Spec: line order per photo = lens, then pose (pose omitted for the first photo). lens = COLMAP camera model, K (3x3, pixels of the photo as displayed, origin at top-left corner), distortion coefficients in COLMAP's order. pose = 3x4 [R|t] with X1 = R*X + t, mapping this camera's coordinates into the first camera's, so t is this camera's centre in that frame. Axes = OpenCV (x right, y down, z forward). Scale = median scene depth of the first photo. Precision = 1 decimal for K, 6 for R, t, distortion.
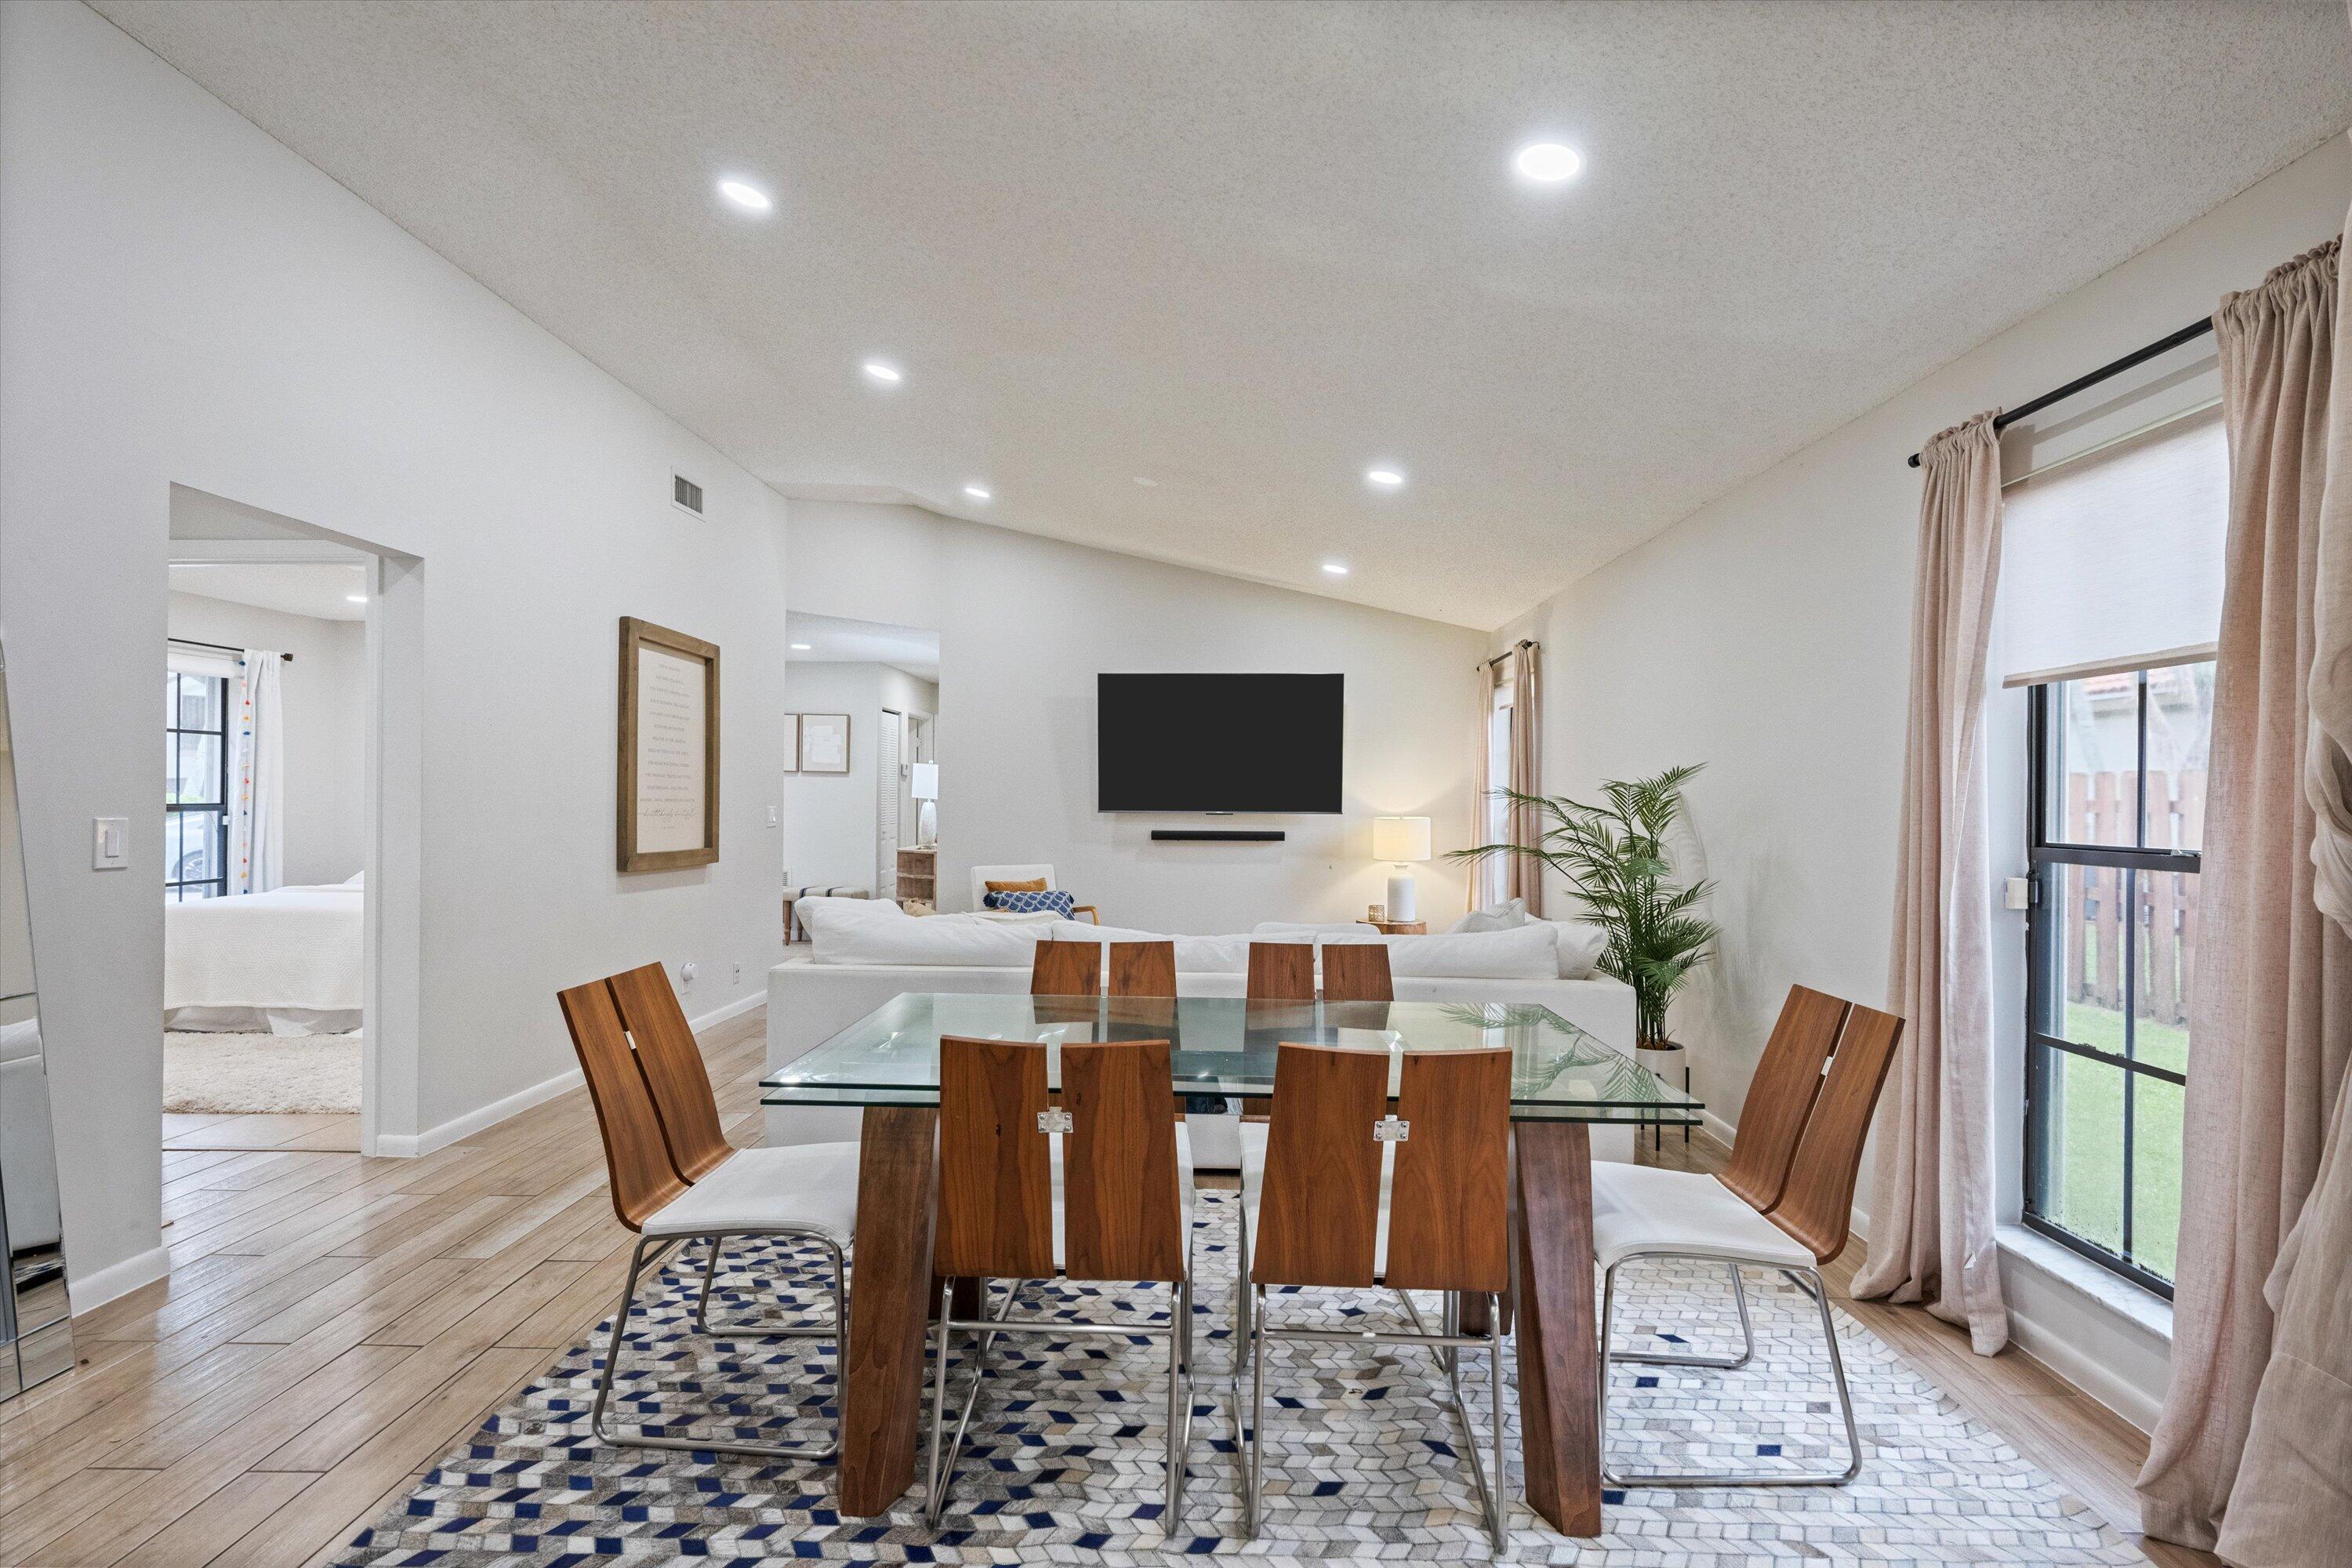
lens RADIAL K [[1087.0, 0, 1186.4], [0, 1087.0, 798.0], [0, 0, 1]] dist [0.000562, 0.000103]
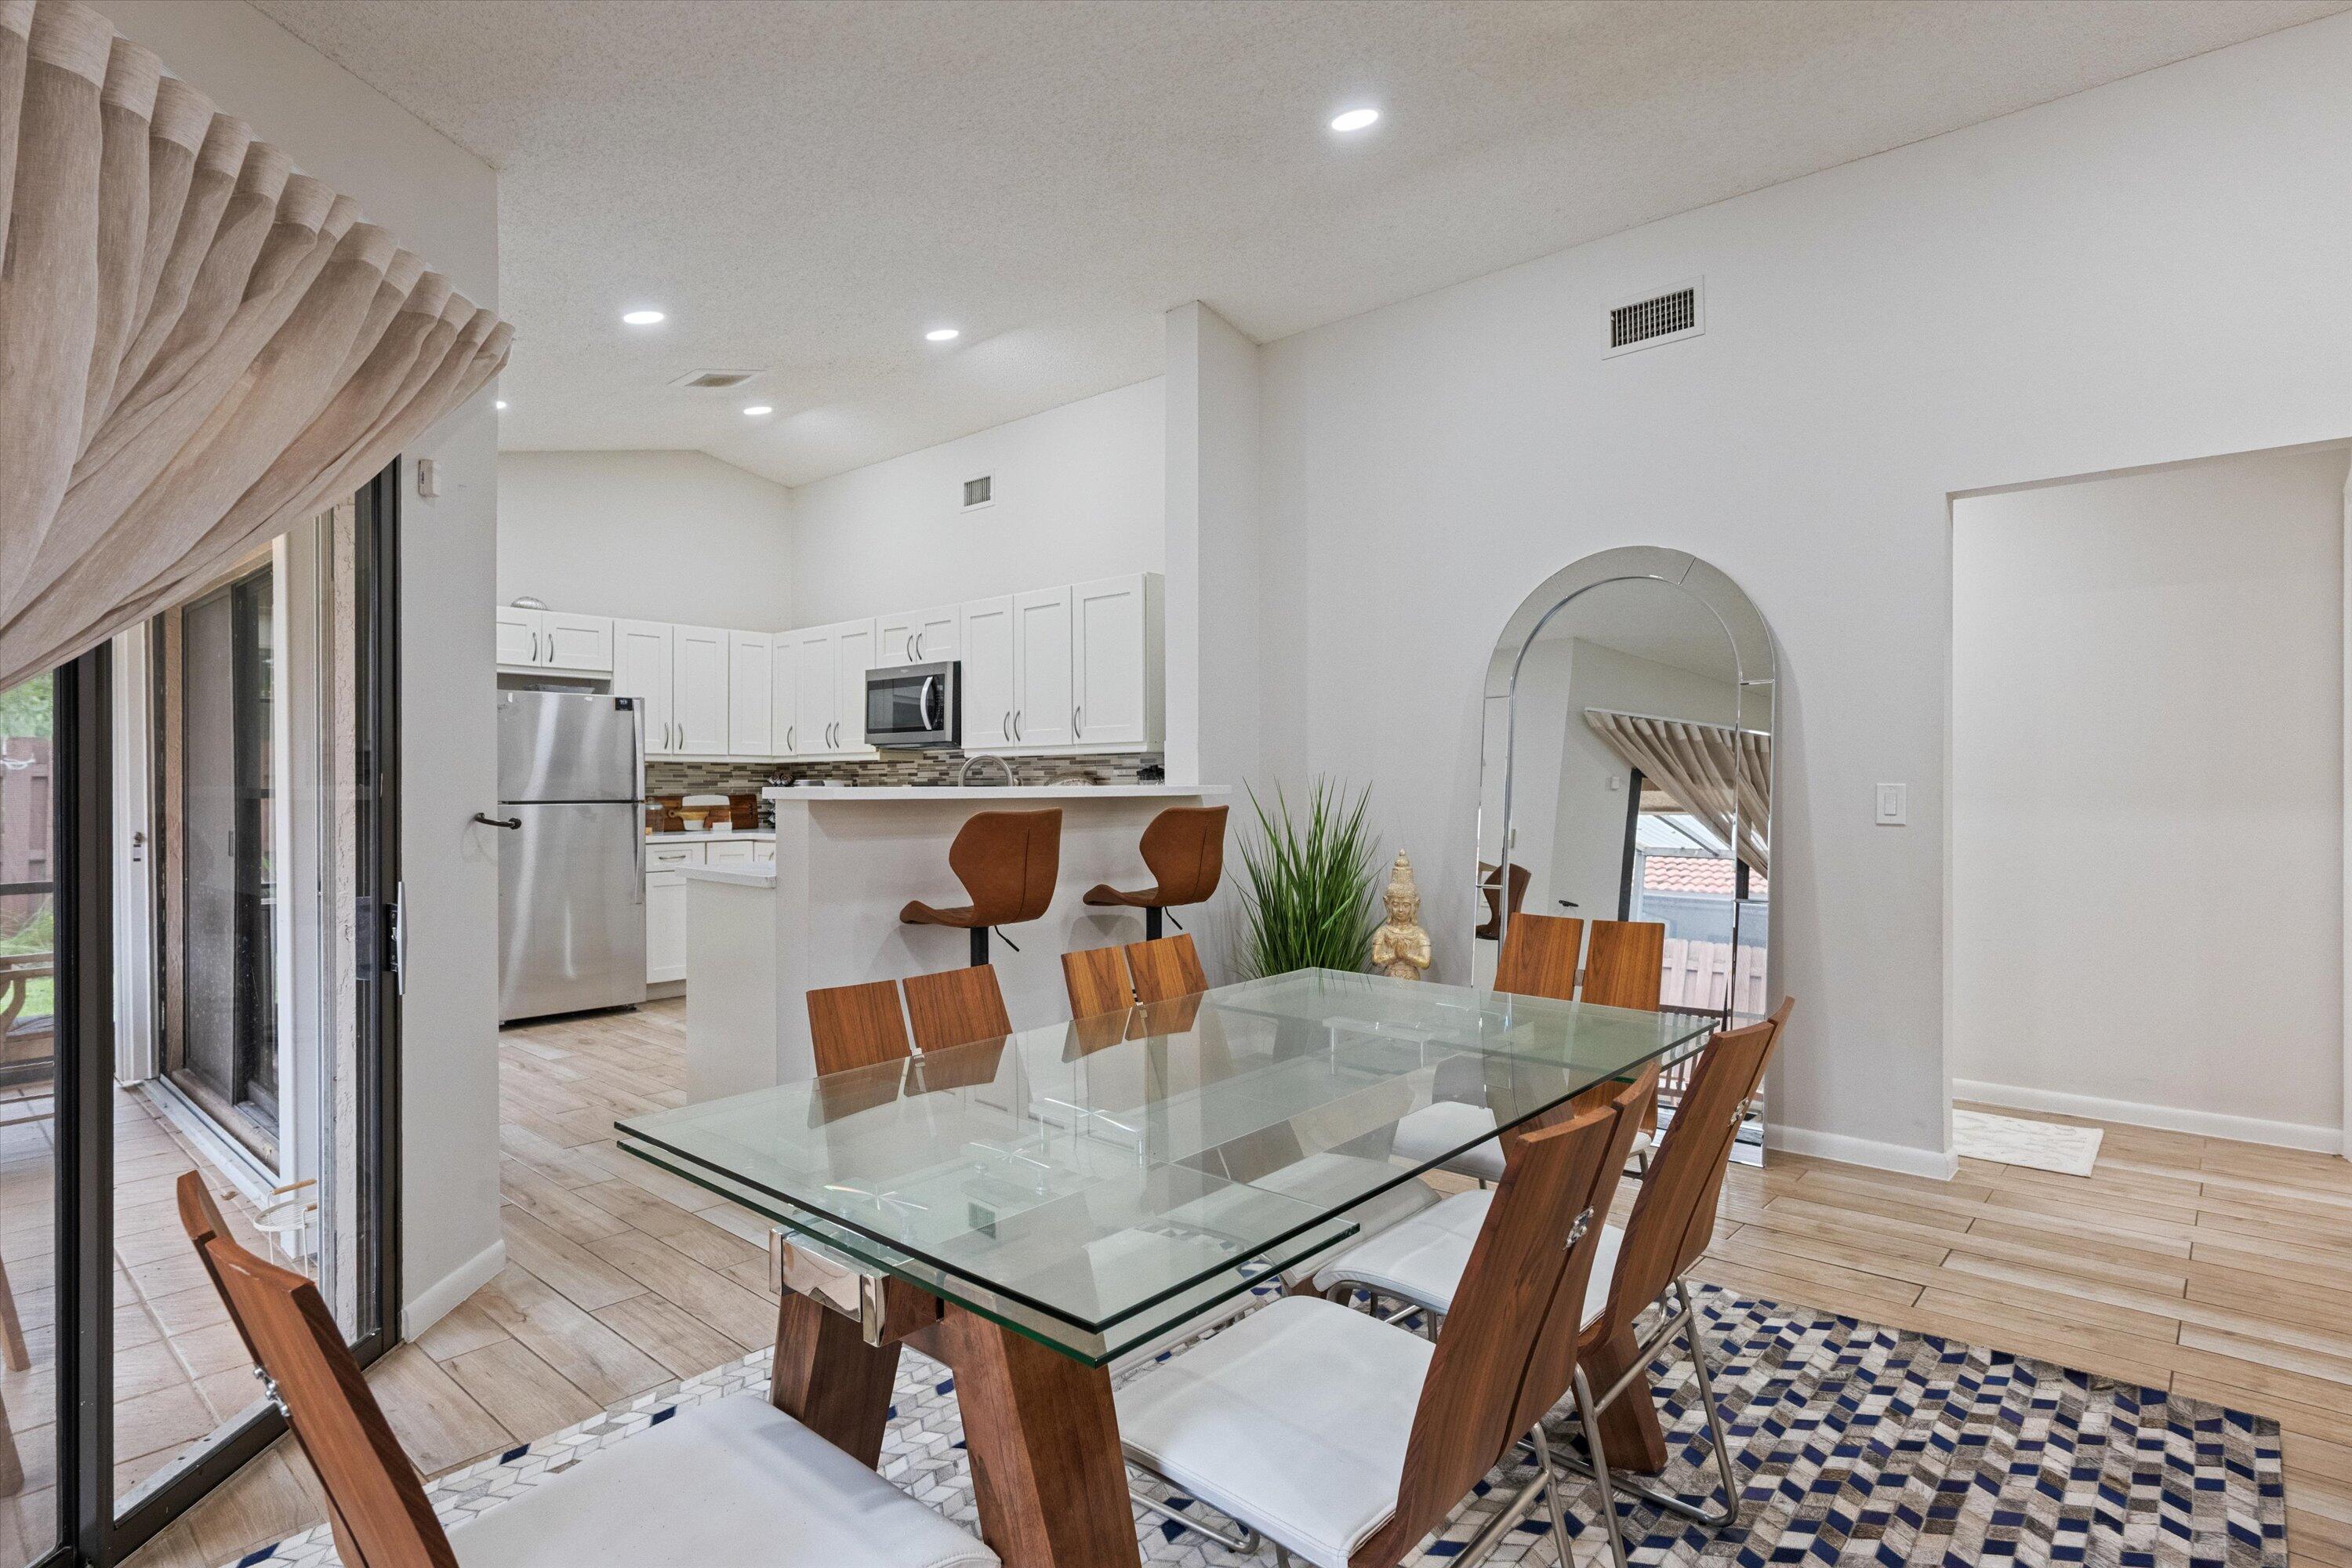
lens RADIAL K [[1197.7, 0, 1176.0], [0, 1197.7, 784.0], [0, 0, 1]] dist [-0.001849, -0.000130]
pose [[-0.646359, -0.004246, -0.763022, 0.547148], [-0.003285, 0.999991, -0.002783, 0.022267], [0.763026, 0.000708, -0.646367, 1.163689]]
